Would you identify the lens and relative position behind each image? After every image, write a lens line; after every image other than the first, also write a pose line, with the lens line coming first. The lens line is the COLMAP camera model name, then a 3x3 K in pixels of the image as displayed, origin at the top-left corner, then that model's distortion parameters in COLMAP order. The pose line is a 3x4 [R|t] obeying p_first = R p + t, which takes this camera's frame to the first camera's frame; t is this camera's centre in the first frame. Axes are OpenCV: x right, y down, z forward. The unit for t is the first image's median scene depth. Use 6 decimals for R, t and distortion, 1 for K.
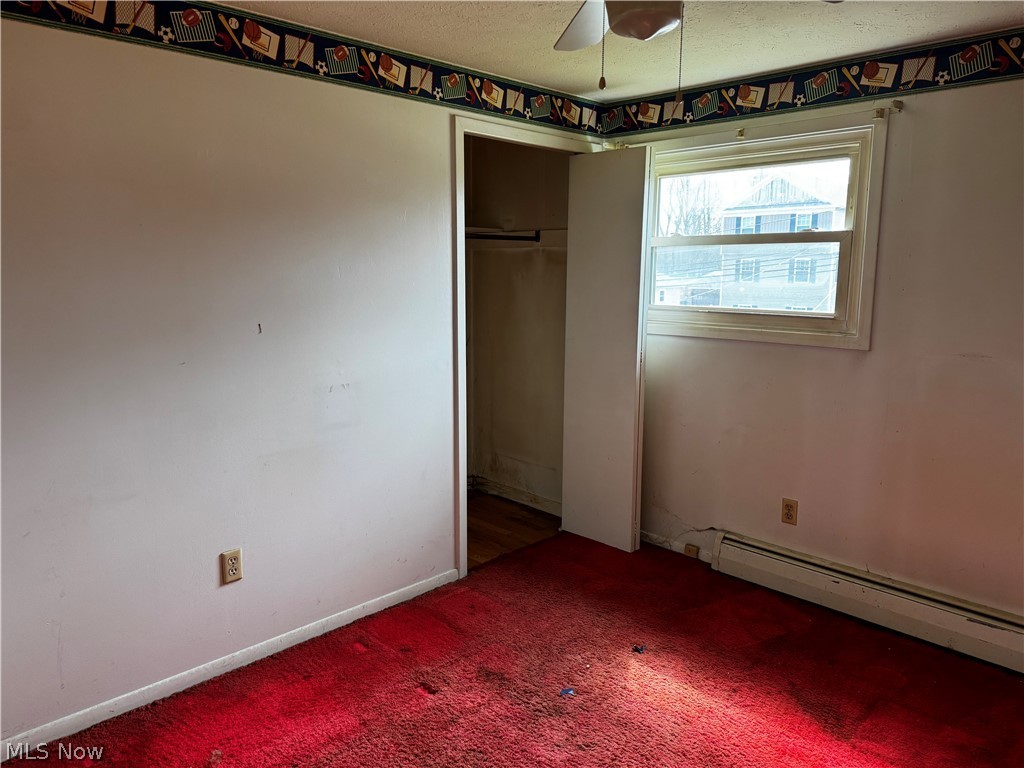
lens RADIAL K [[721.1, 0, 516.3], [0, 721.1, 382.1], [0, 0, 1]] dist [0.083383, -0.101457]
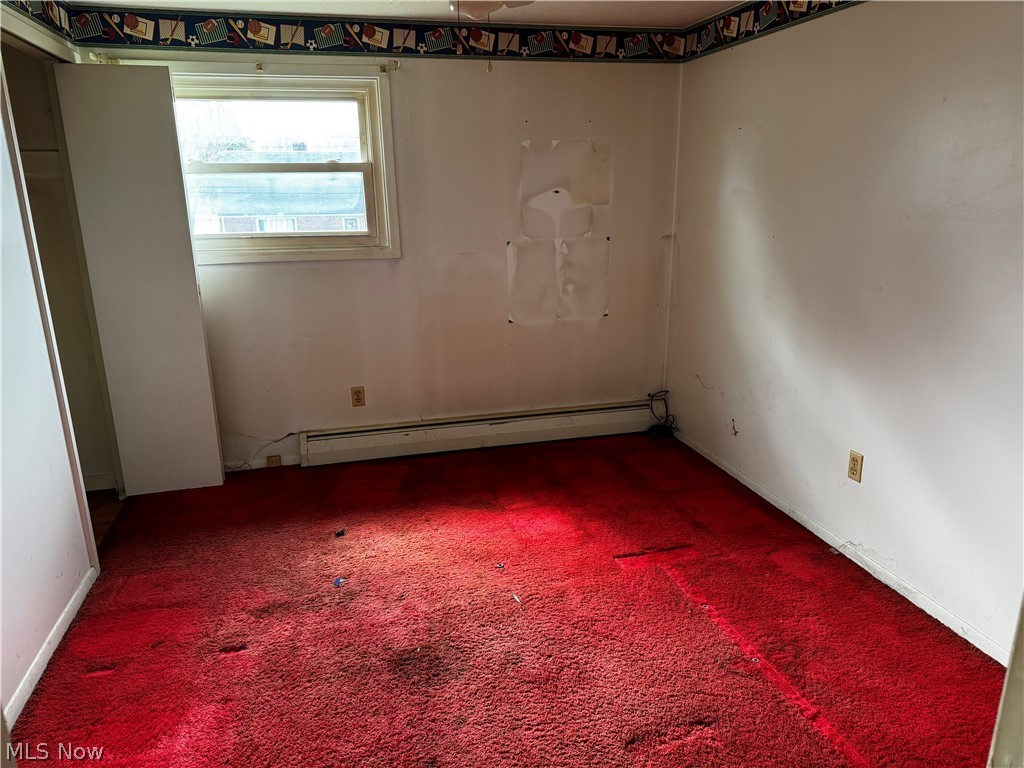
lens RADIAL K [[721.1, 0, 508.0], [0, 721.1, 390.3], [0, 0, 1]] dist [0.083383, -0.101457]
pose [[0.508065, -0.251044, 0.823921, -0.523778], [0.157736, 0.967523, 0.197532, -0.036336], [-0.846752, 0.029603, 0.531164, 0.136131]]
